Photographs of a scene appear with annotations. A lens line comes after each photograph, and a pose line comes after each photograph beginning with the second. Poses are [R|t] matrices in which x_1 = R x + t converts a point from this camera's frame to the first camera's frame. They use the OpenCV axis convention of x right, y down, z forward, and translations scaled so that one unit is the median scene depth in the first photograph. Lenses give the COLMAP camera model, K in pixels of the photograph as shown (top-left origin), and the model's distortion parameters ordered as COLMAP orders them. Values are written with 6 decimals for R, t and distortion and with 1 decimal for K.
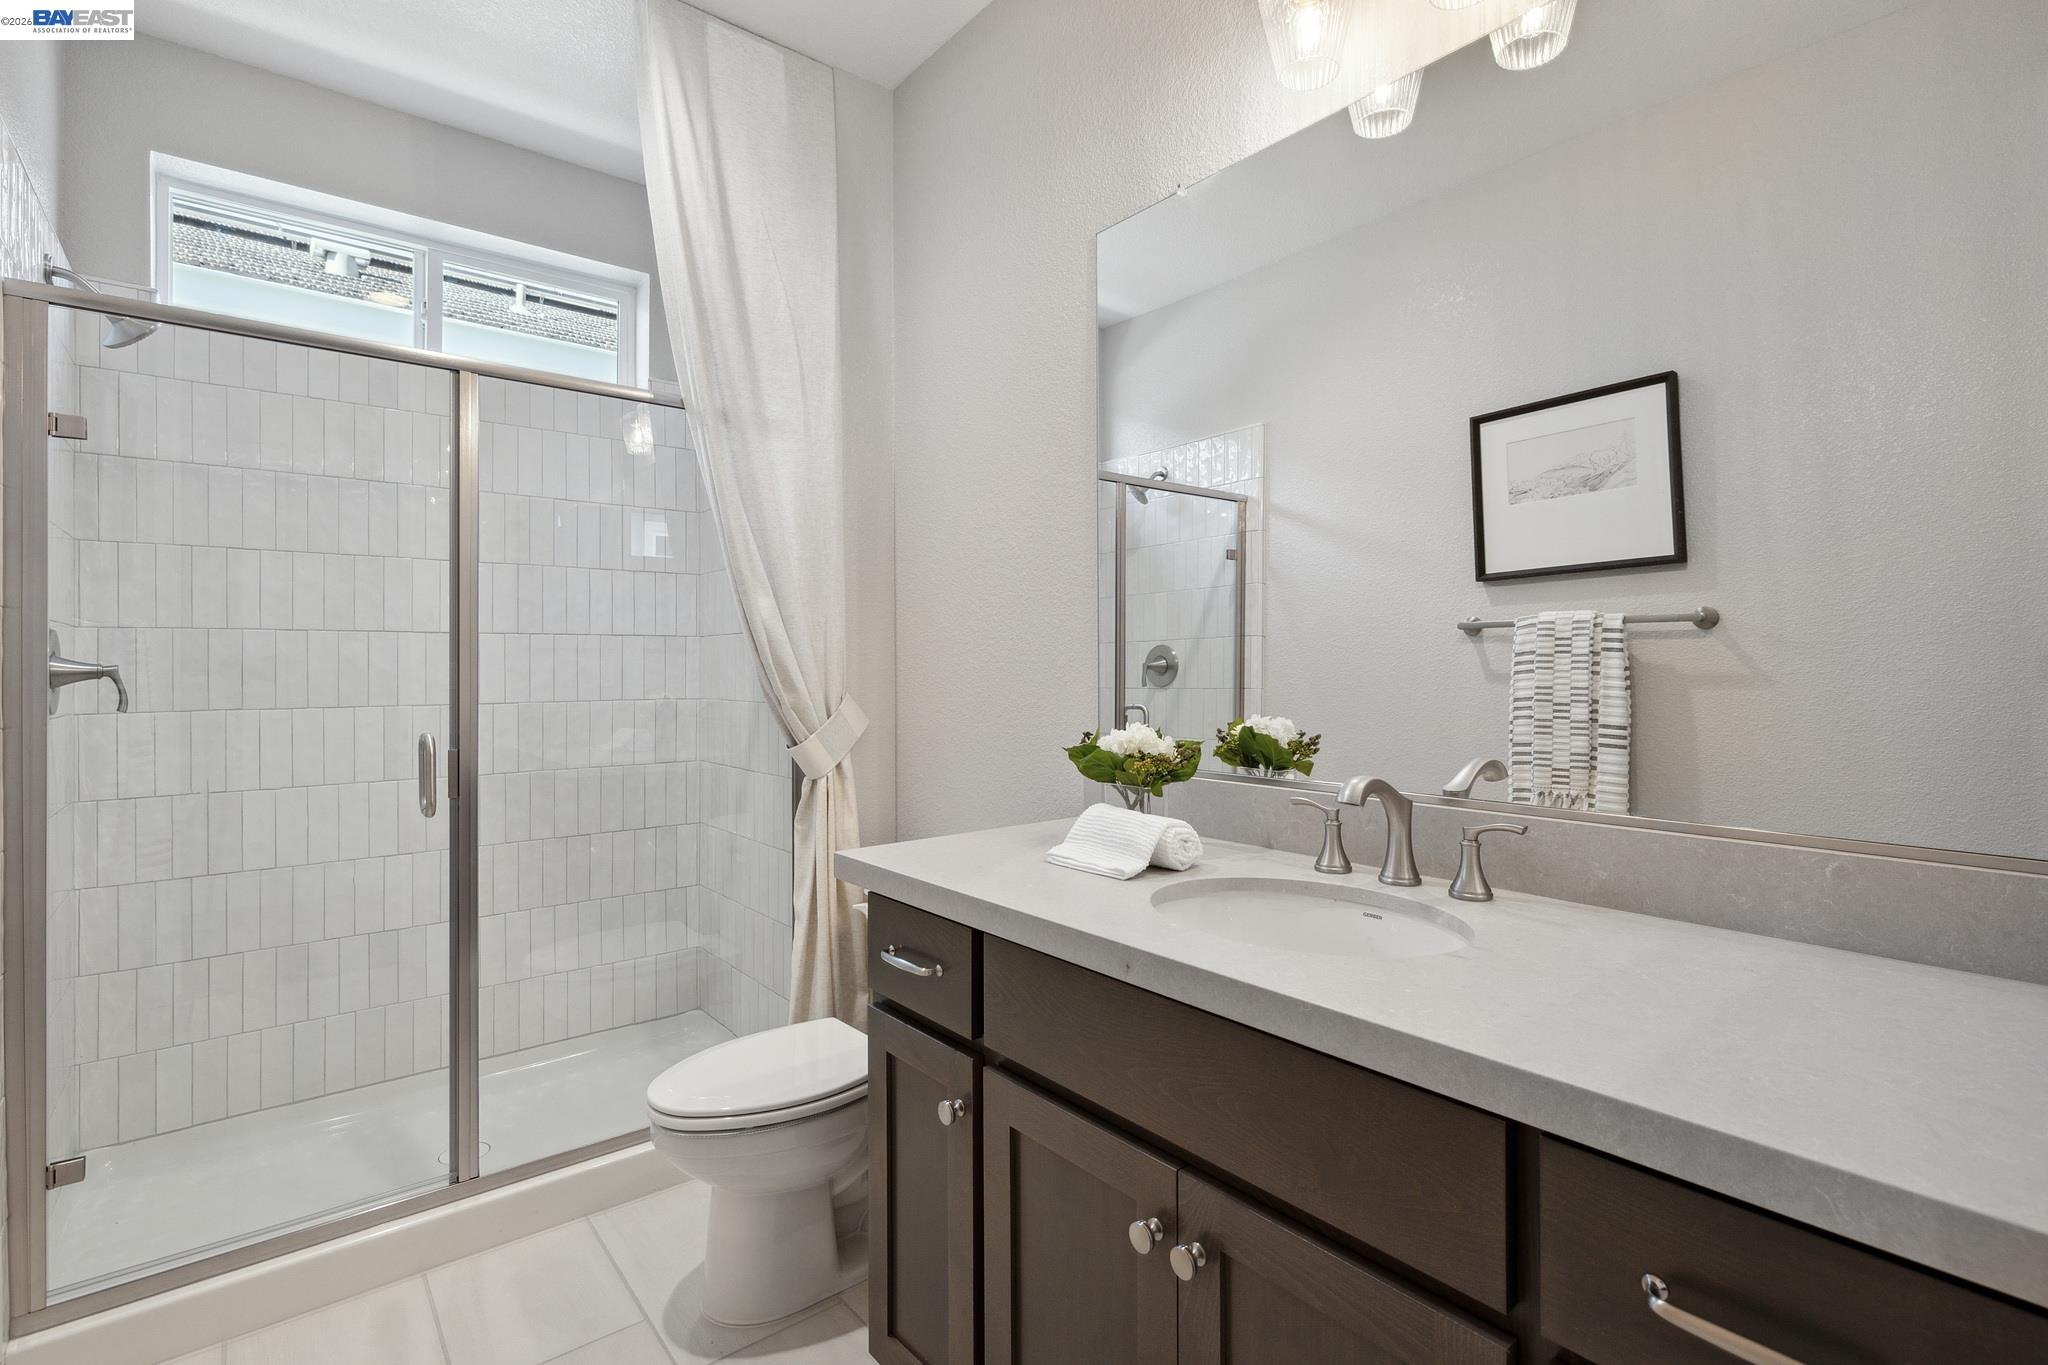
lens RADIAL K [[934.1, 0, 996.6], [0, 934.1, 668.9], [0, 0, 1]] dist [-0.001390, -0.000060]
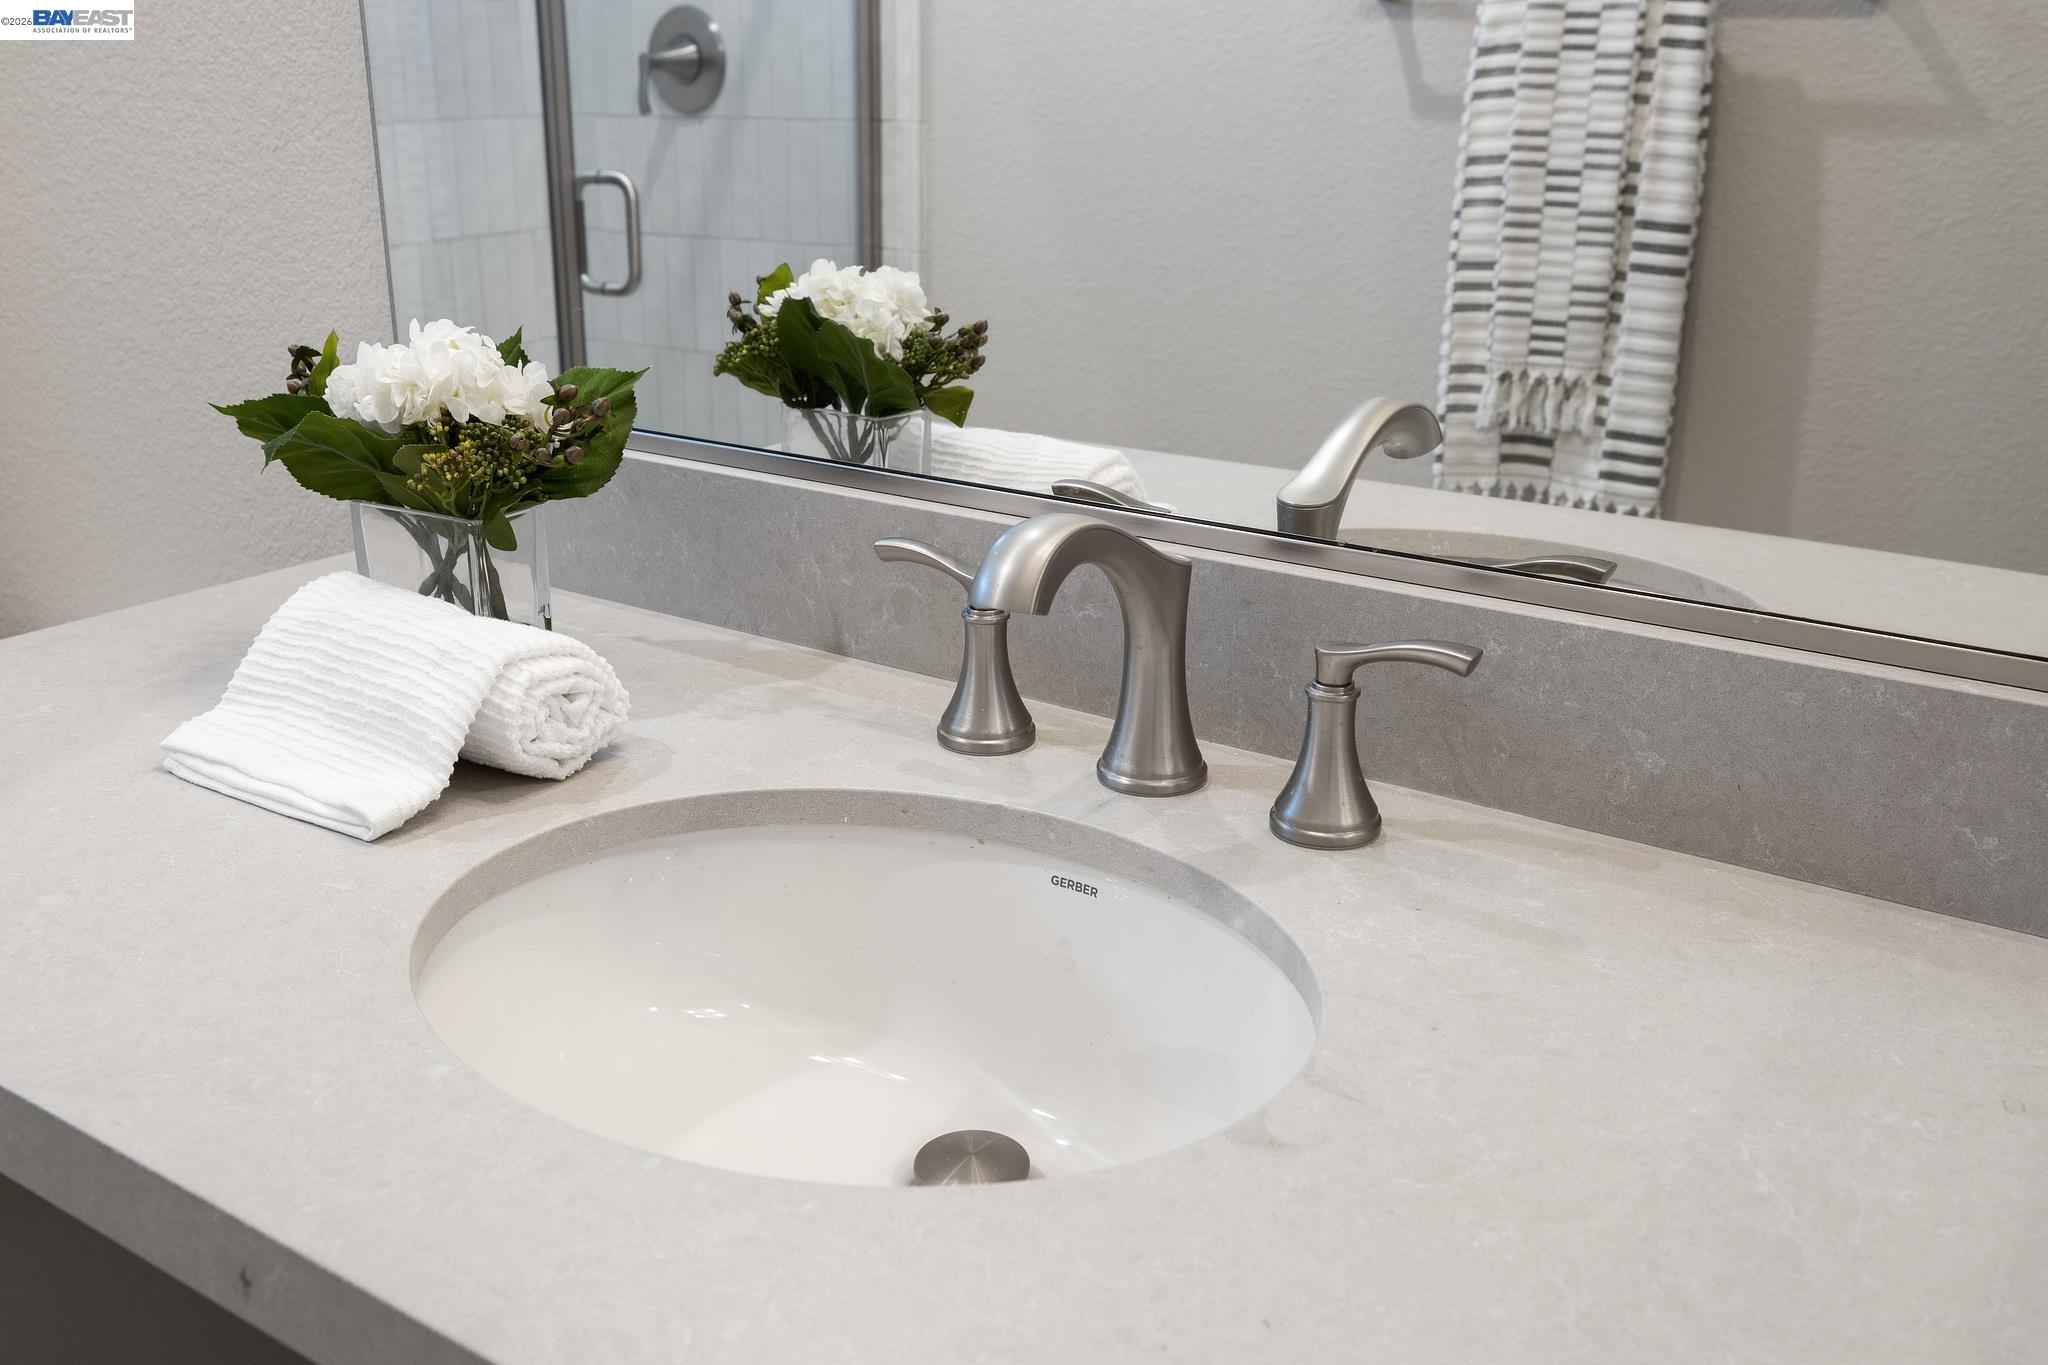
lens RADIAL K [[2021.5, 0, 961.8], [0, 2021.5, 678.4], [0, 0, 1]] dist [-0.032277, 0.089290]
pose [[0.963459, -0.077284, 0.256463, 0.111889], [-0.004343, 0.952838, 0.303447, -0.032581], [-0.267820, -0.293473, 0.917685, 0.213912]]
